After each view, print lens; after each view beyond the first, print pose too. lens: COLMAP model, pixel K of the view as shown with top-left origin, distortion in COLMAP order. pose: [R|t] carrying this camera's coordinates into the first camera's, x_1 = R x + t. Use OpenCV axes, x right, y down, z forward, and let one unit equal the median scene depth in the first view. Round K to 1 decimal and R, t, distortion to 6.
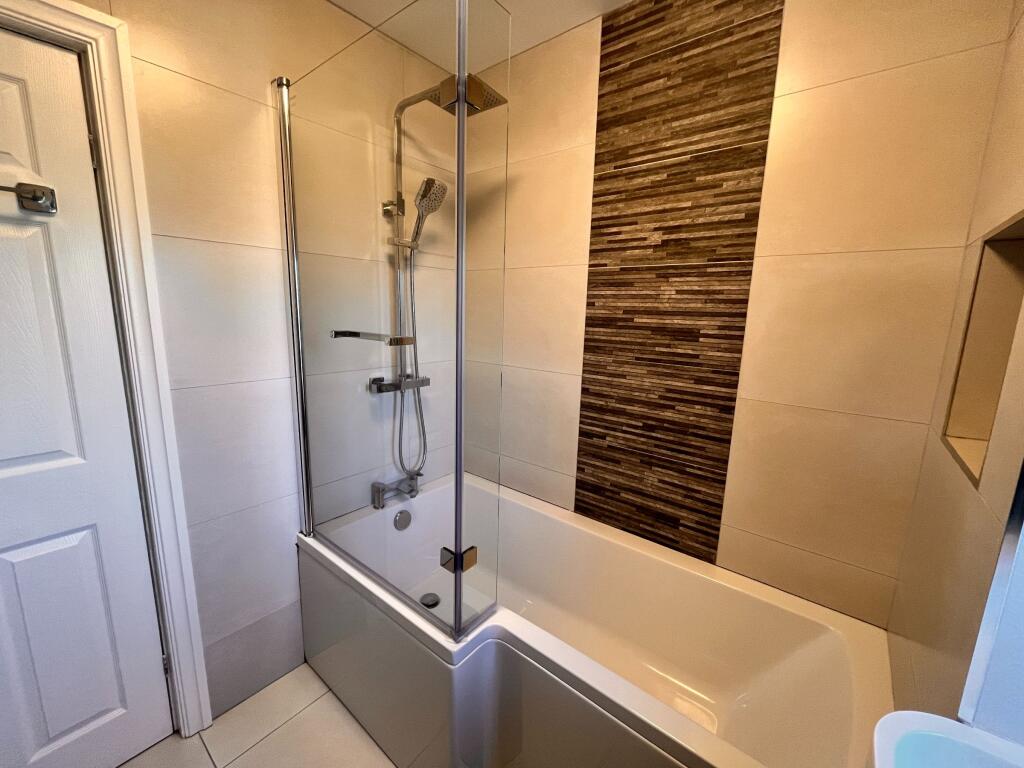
lens RADIAL K [[415.2, 0, 510.6], [0, 415.2, 383.4], [0, 0, 1]] dist [0.002255, 0.000347]
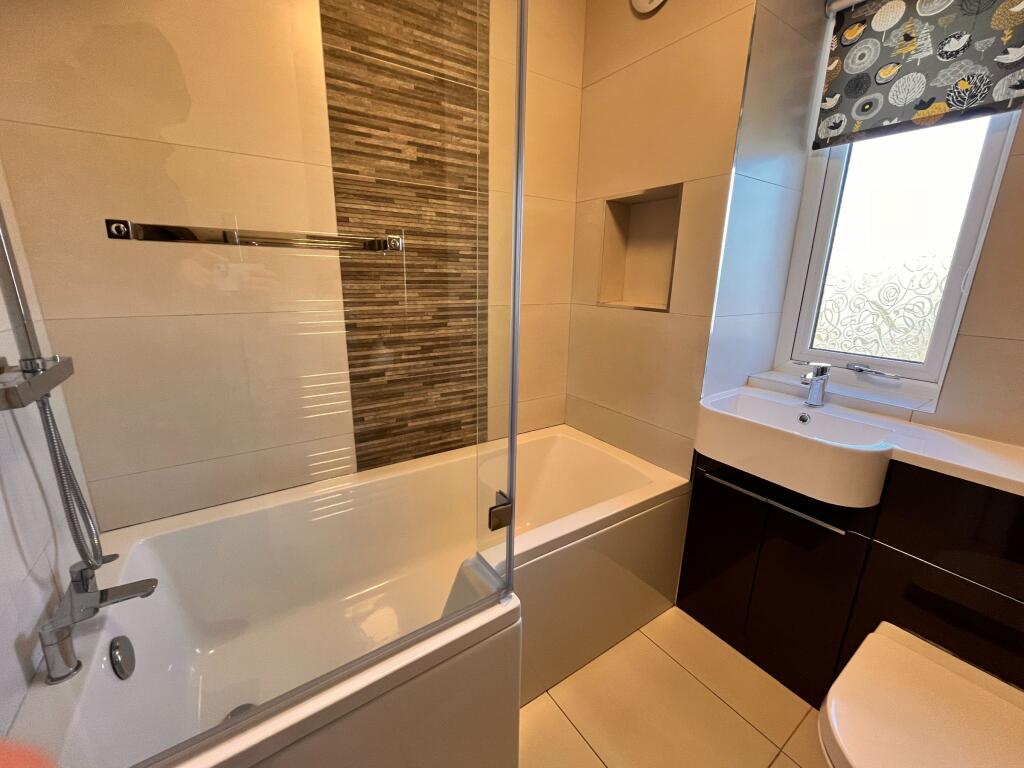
lens RADIAL K [[415.2, 0, 508.7], [0, 415.2, 382.8], [0, 0, 1]] dist [0.002255, 0.000347]
pose [[0.299590, -0.264172, 0.916765, -0.591056], [0.160441, 0.961167, 0.224536, -0.013553], [-0.940481, 0.079818, 0.330340, 0.482805]]
